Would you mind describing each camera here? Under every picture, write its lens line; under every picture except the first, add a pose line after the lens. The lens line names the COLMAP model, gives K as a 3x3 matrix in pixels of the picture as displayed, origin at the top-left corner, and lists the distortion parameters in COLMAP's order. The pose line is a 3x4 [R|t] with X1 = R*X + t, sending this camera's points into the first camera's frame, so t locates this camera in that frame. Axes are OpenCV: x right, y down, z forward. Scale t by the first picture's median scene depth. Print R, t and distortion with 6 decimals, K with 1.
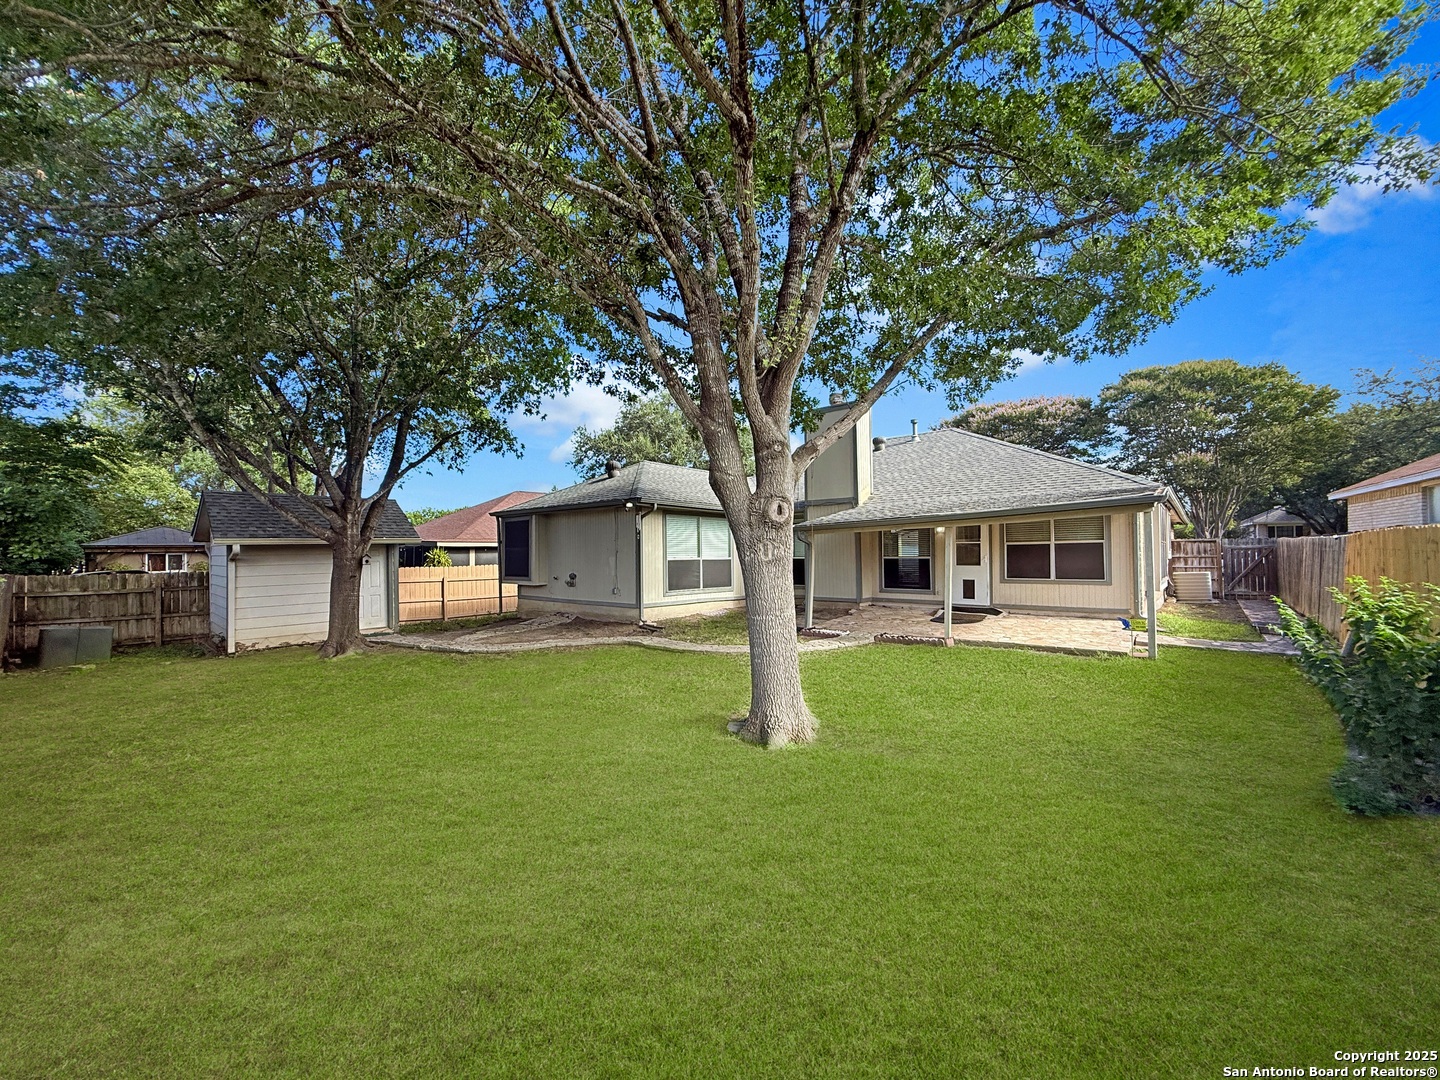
lens RADIAL K [[575.6, 0, 718.6], [0, 575.6, 545.2], [0, 0, 1]] dist [0.002404, -0.000035]
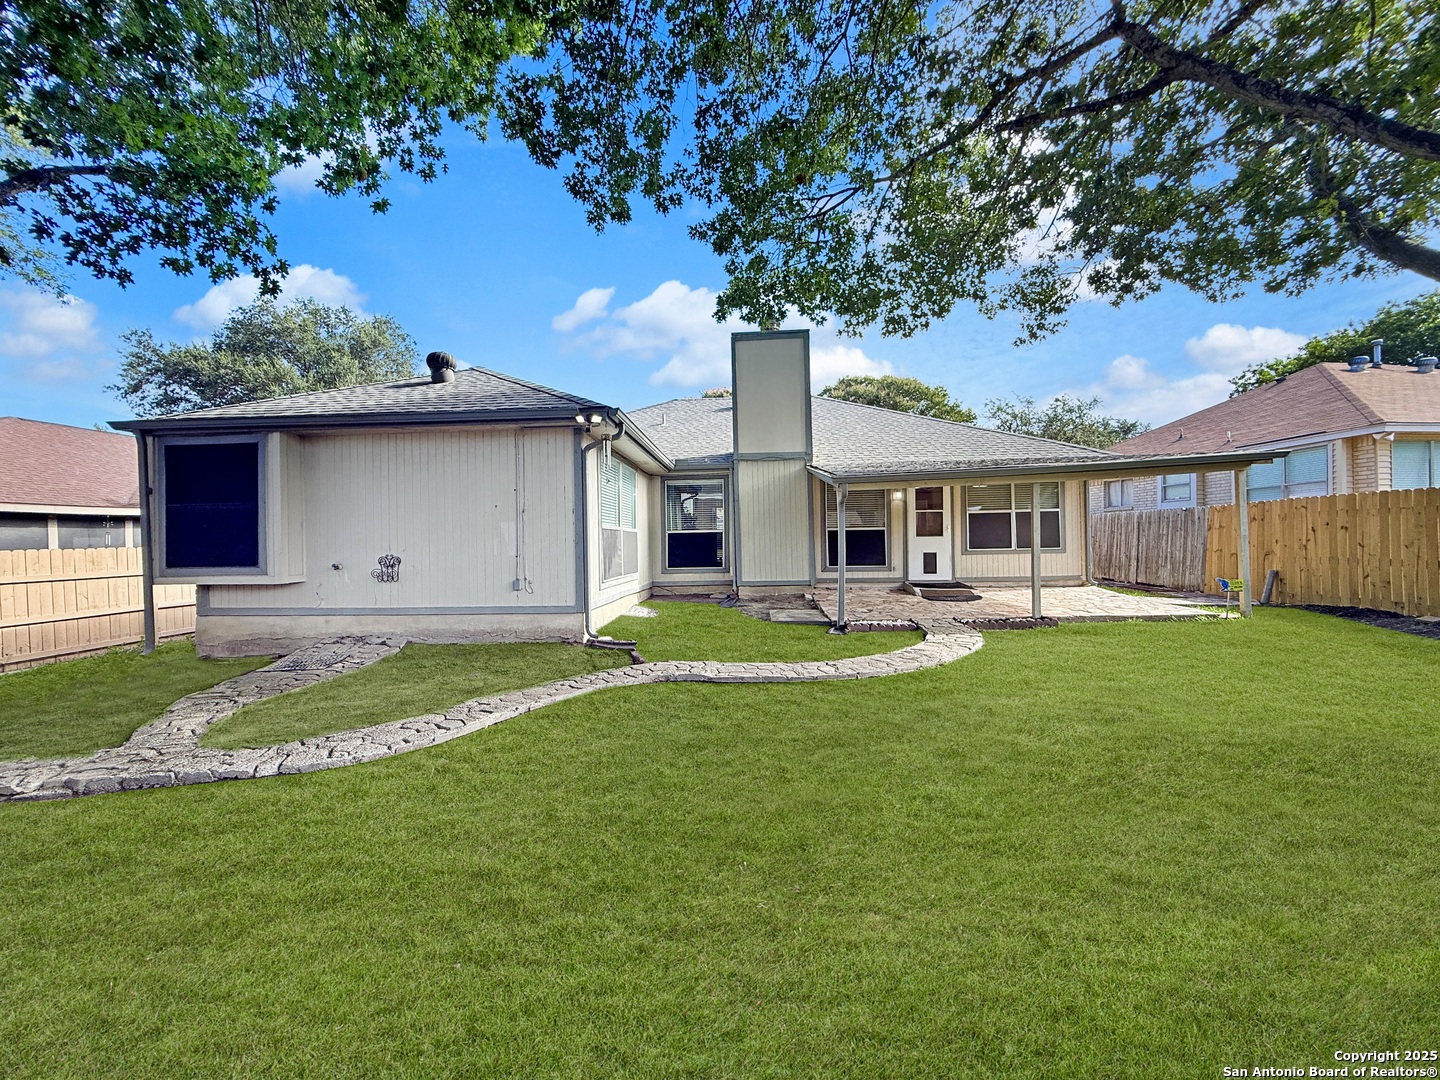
lens RADIAL K [[575.6, 0, 718.8], [0, 575.6, 548.3], [0, 0, 1]] dist [0.002404, -0.000035]
pose [[0.804946, -0.010429, 0.593257, -0.288564], [-0.000685, 0.999829, 0.018506, 0.030105], [-0.593348, -0.015302, 0.804800, 0.382206]]
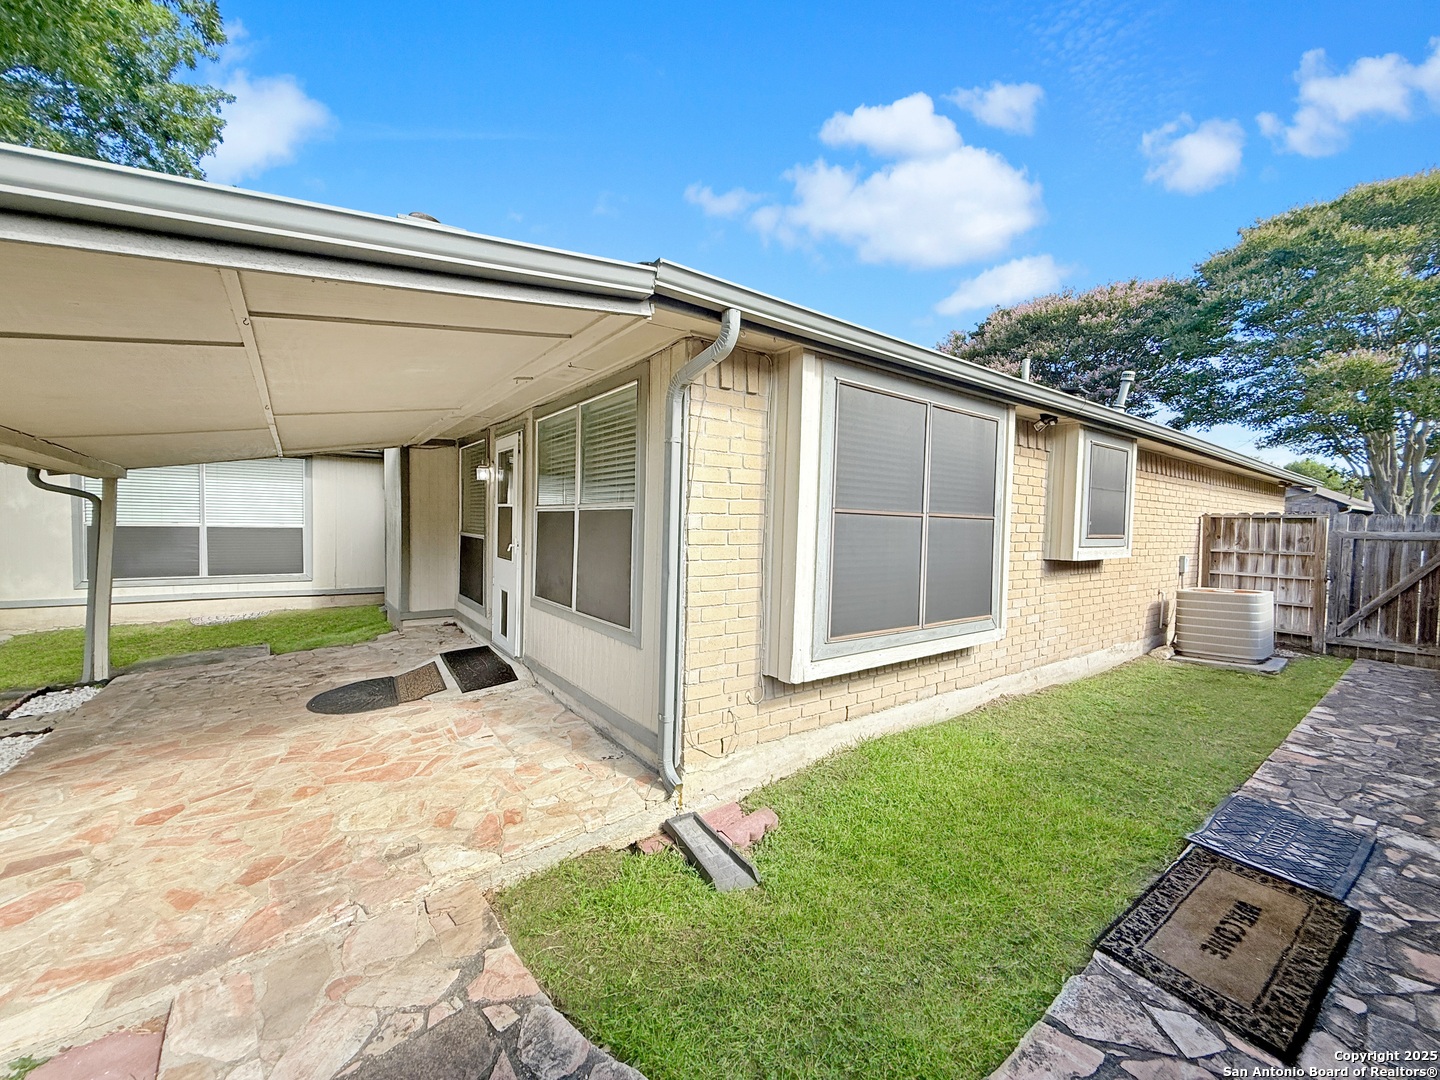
lens RADIAL K [[575.6, 0, 718.6], [0, 575.6, 542.8], [0, 0, 1]] dist [0.002404, -0.000035]
pose [[0.972630, 0.036483, -0.229478, 0.553809], [-0.023927, 0.998072, 0.057266, -0.003768], [0.231125, -0.050208, 0.971628, 0.499047]]
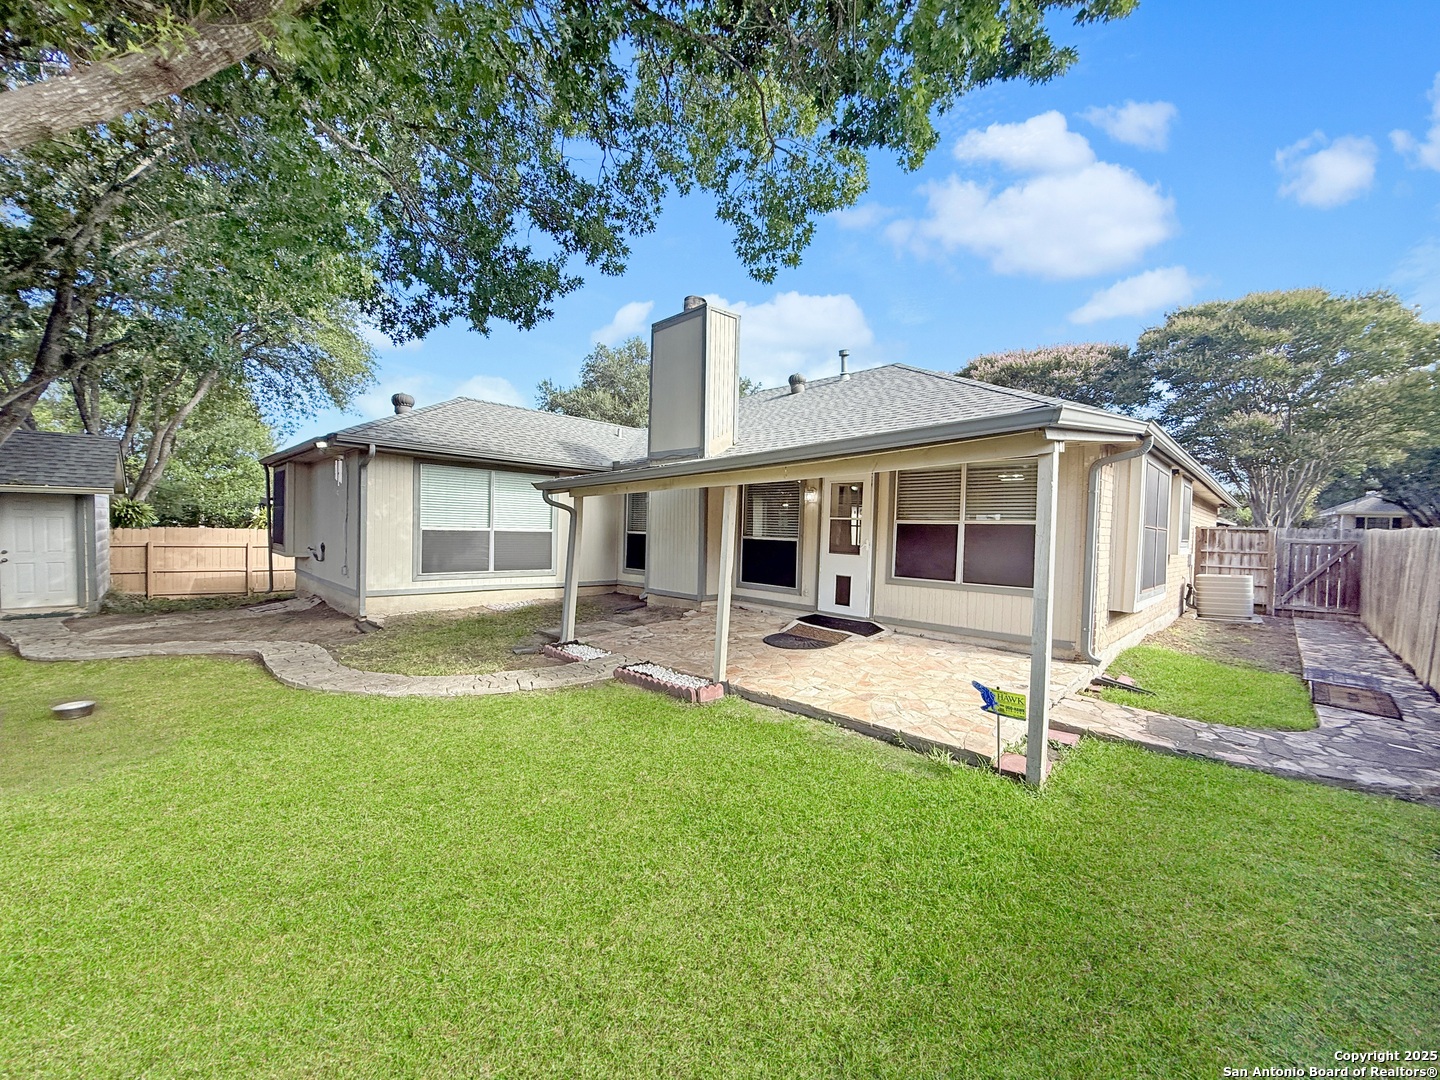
lens RADIAL K [[575.6, 0, 718.9], [0, 575.6, 543.1], [0, 0, 1]] dist [0.002404, -0.000035]
pose [[0.996601, 0.037119, -0.073547, 0.274051], [-0.034015, 0.998495, 0.043027, 0.000135], [0.075034, -0.040379, 0.996363, 0.278203]]
